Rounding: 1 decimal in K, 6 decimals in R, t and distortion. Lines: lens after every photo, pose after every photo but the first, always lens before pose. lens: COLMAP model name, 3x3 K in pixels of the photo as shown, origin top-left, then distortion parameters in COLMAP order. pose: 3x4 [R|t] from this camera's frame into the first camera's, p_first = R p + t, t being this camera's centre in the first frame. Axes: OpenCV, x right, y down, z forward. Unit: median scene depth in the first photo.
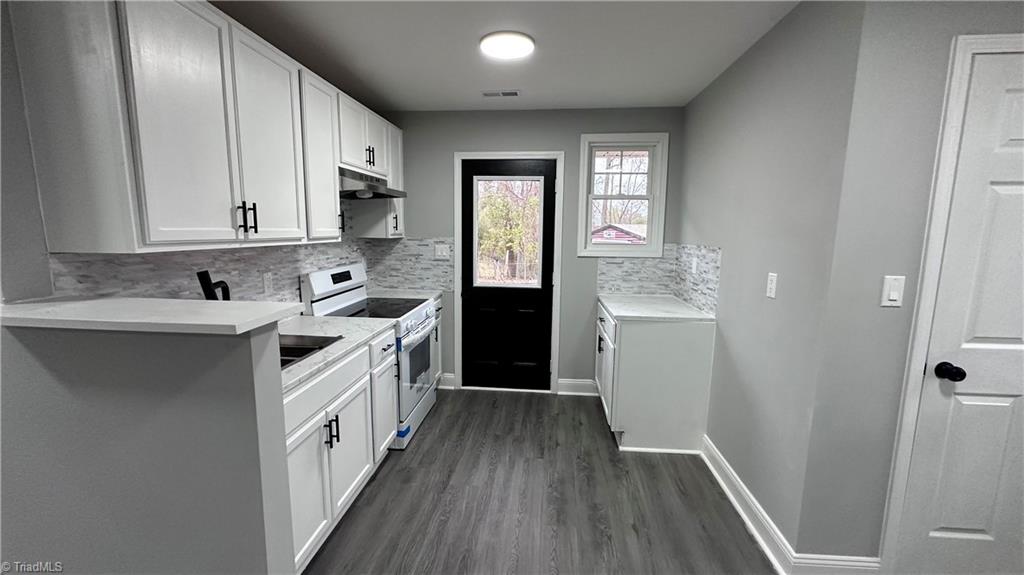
lens RADIAL K [[408.9, 0, 512.3], [0, 408.9, 288.0], [0, 0, 1]] dist [-0.002900, 0.000073]
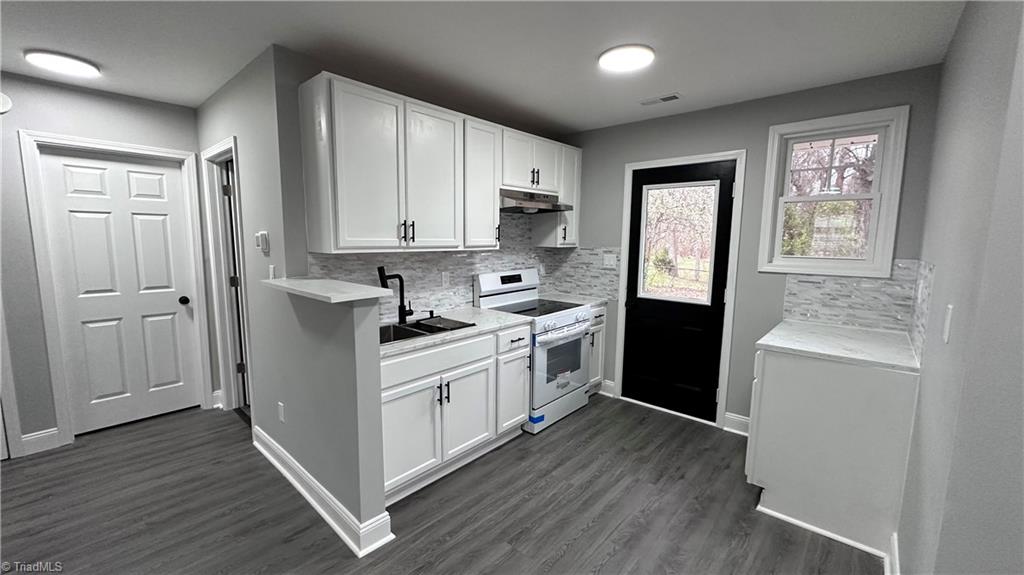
lens RADIAL K [[408.9, 0, 512.3], [0, 408.9, 288.0], [0, 0, 1]] dist [-0.002900, 0.000073]
pose [[0.805739, 0.069412, -0.588190, 0.303372], [-0.083905, 0.996470, 0.002655, -0.004154], [0.586298, 0.047213, 0.808719, 0.032780]]
